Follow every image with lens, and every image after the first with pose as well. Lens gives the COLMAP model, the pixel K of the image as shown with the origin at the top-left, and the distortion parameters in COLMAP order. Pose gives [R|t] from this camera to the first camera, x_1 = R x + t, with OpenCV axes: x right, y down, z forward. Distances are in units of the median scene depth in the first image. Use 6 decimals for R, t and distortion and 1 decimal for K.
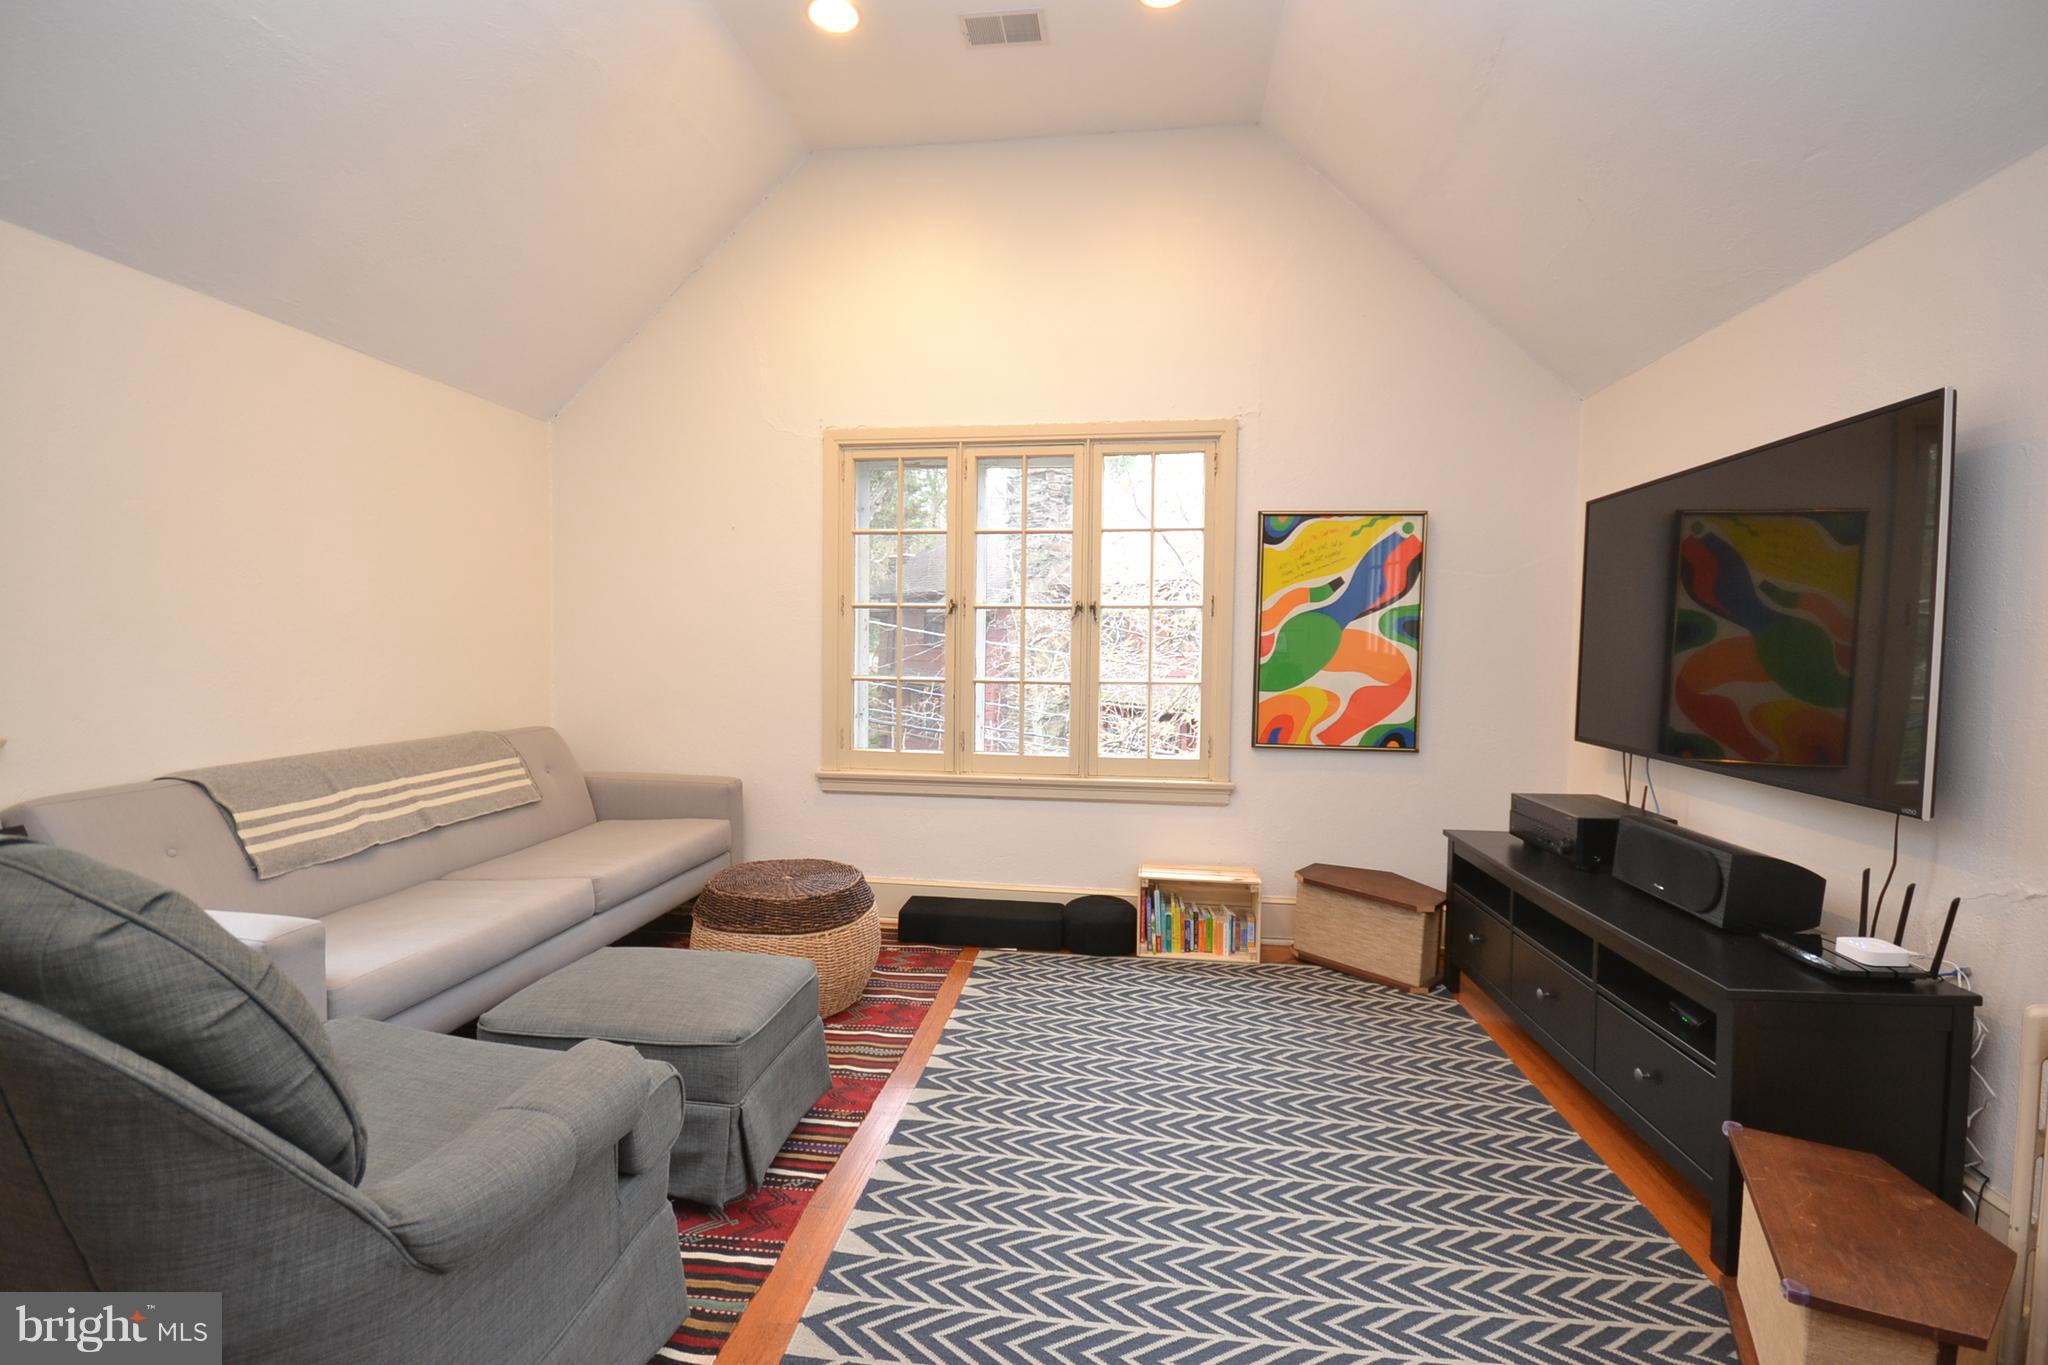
lens RADIAL K [[905.3, 0, 1018.3], [0, 905.3, 680.1], [0, 0, 1]] dist [0.001290, -0.009016]
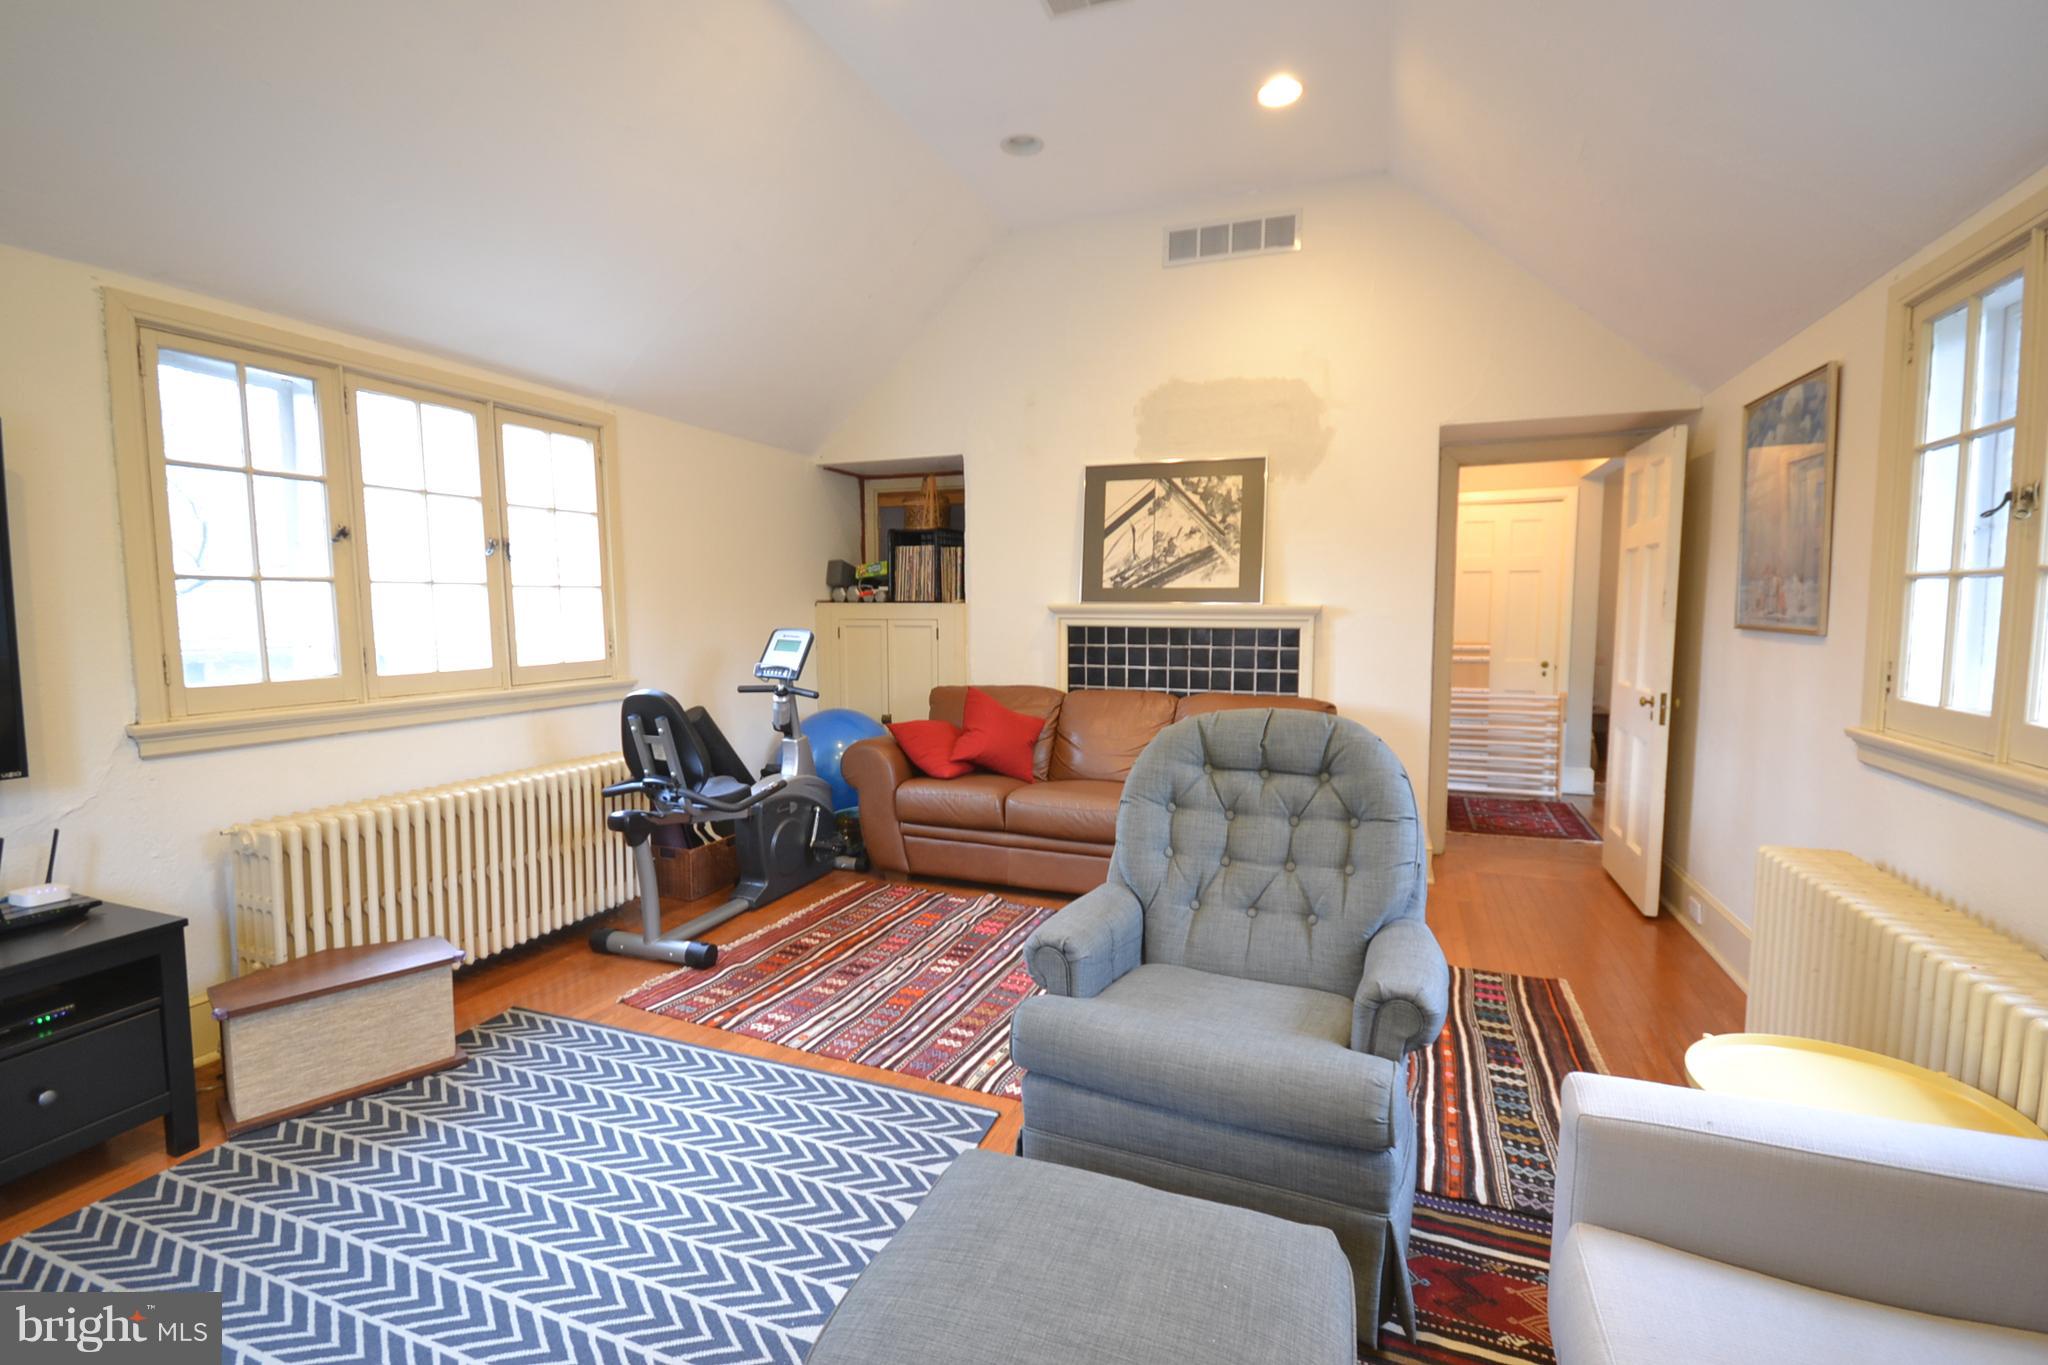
lens RADIAL K [[905.3, 0, 1018.3], [0, 905.3, 680.1], [0, 0, 1]] dist [0.001290, -0.009016]
pose [[-0.969019, -0.034512, 0.244562, -0.277545], [-0.005300, 0.992867, 0.119113, -0.059365], [-0.246928, 0.114126, -0.962290, 0.883056]]
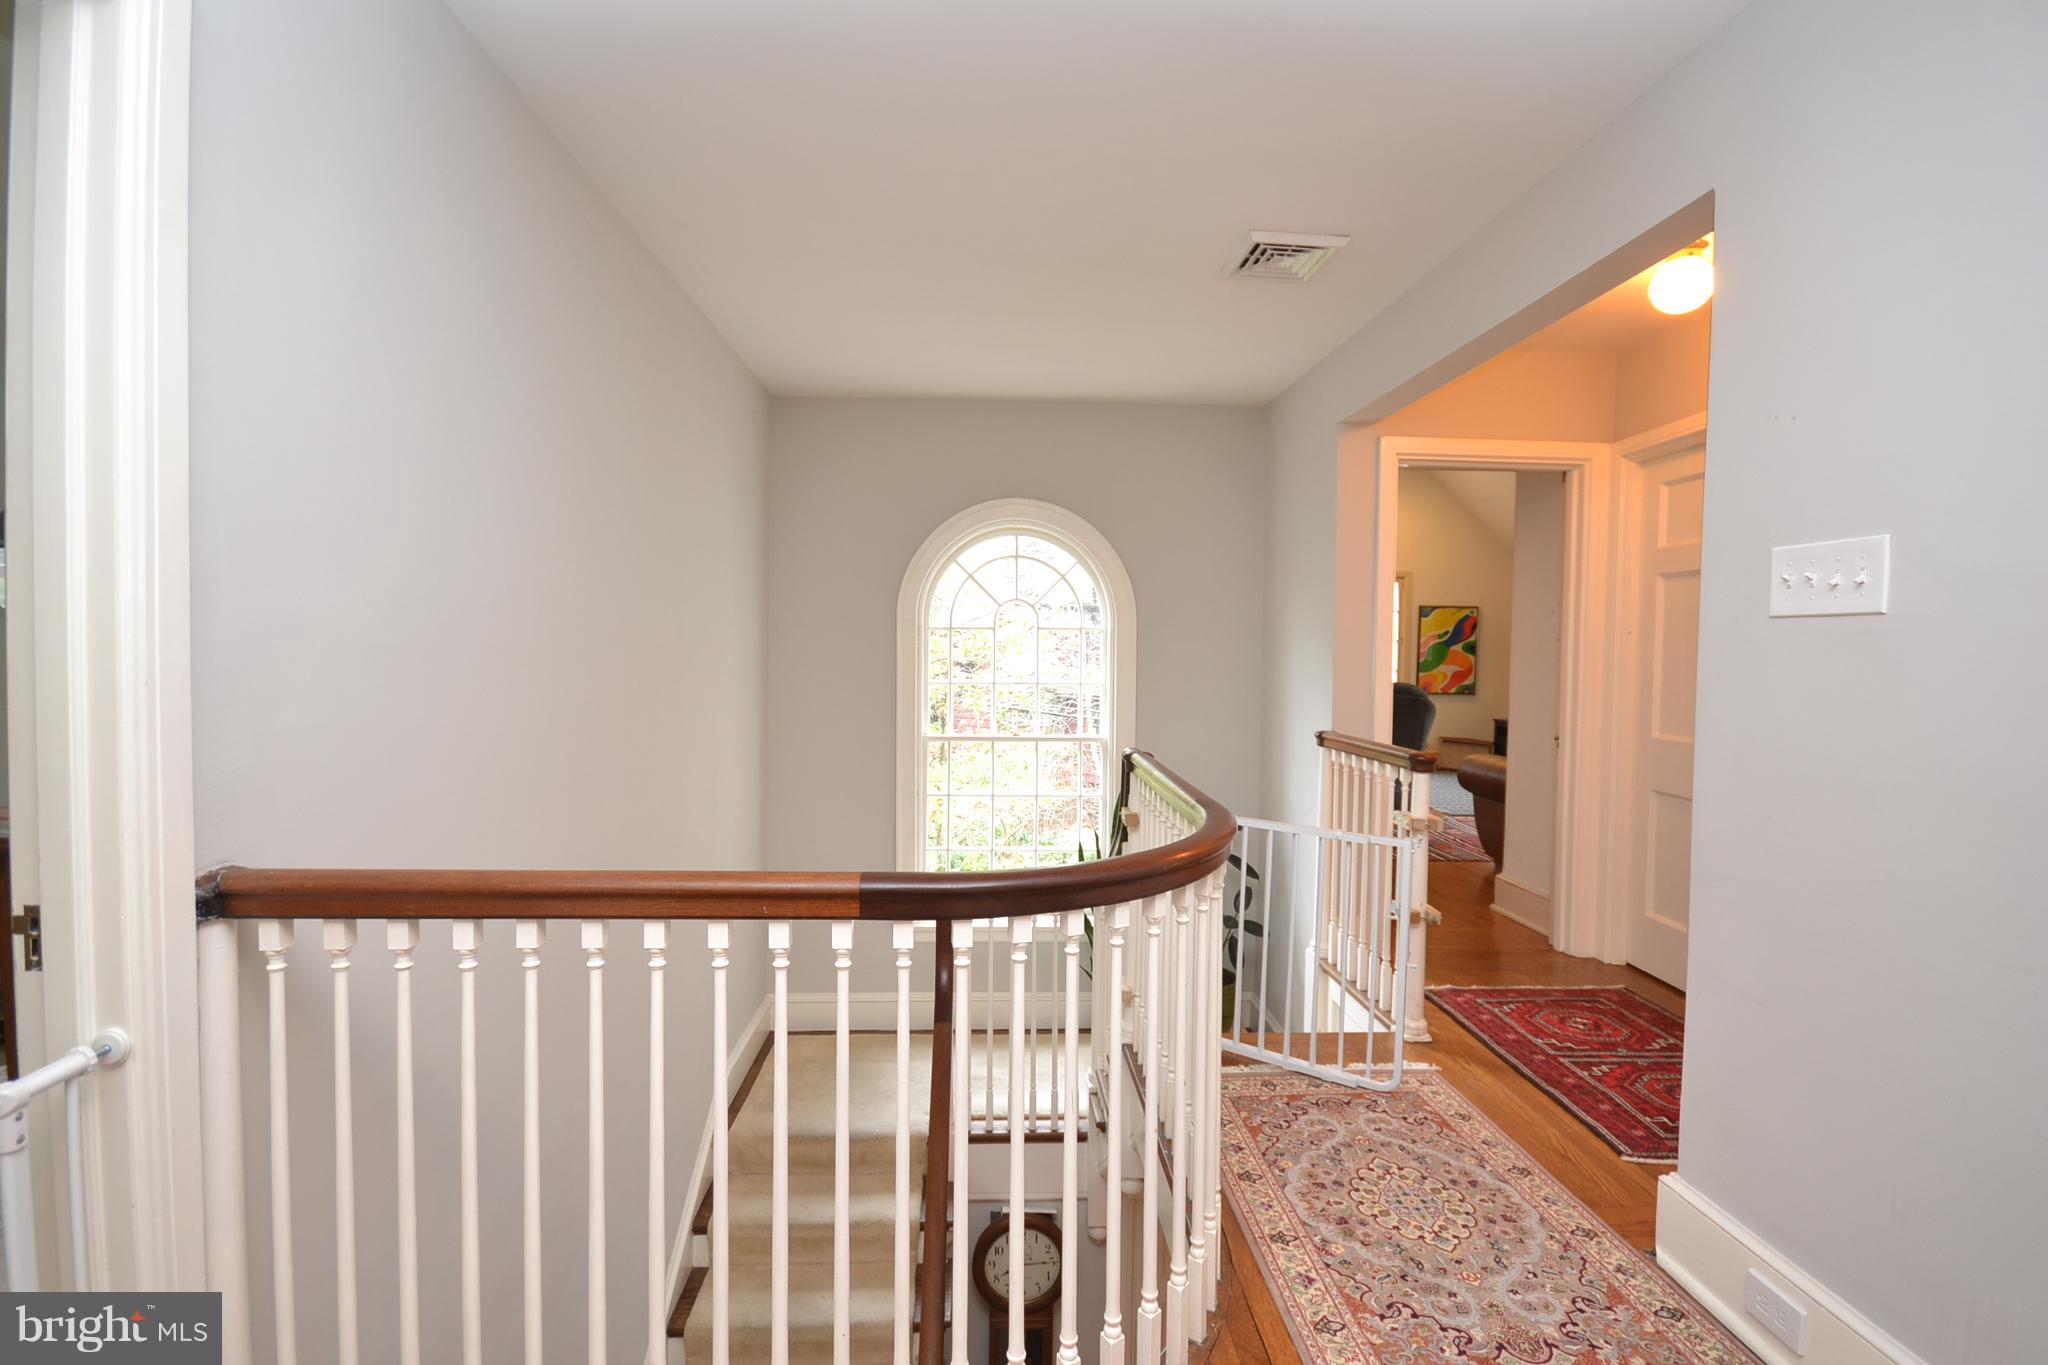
lens RADIAL K [[905.3, 0, 1018.3], [0, 905.3, 680.1], [0, 0, 1]] dist [0.001290, -0.009016]
pose [[0.985673, -0.007112, 0.168517, -1.364957], [0.008781, 0.999920, -0.009158, 0.048817], [-0.168438, 0.010506, 0.985656, -1.445186]]
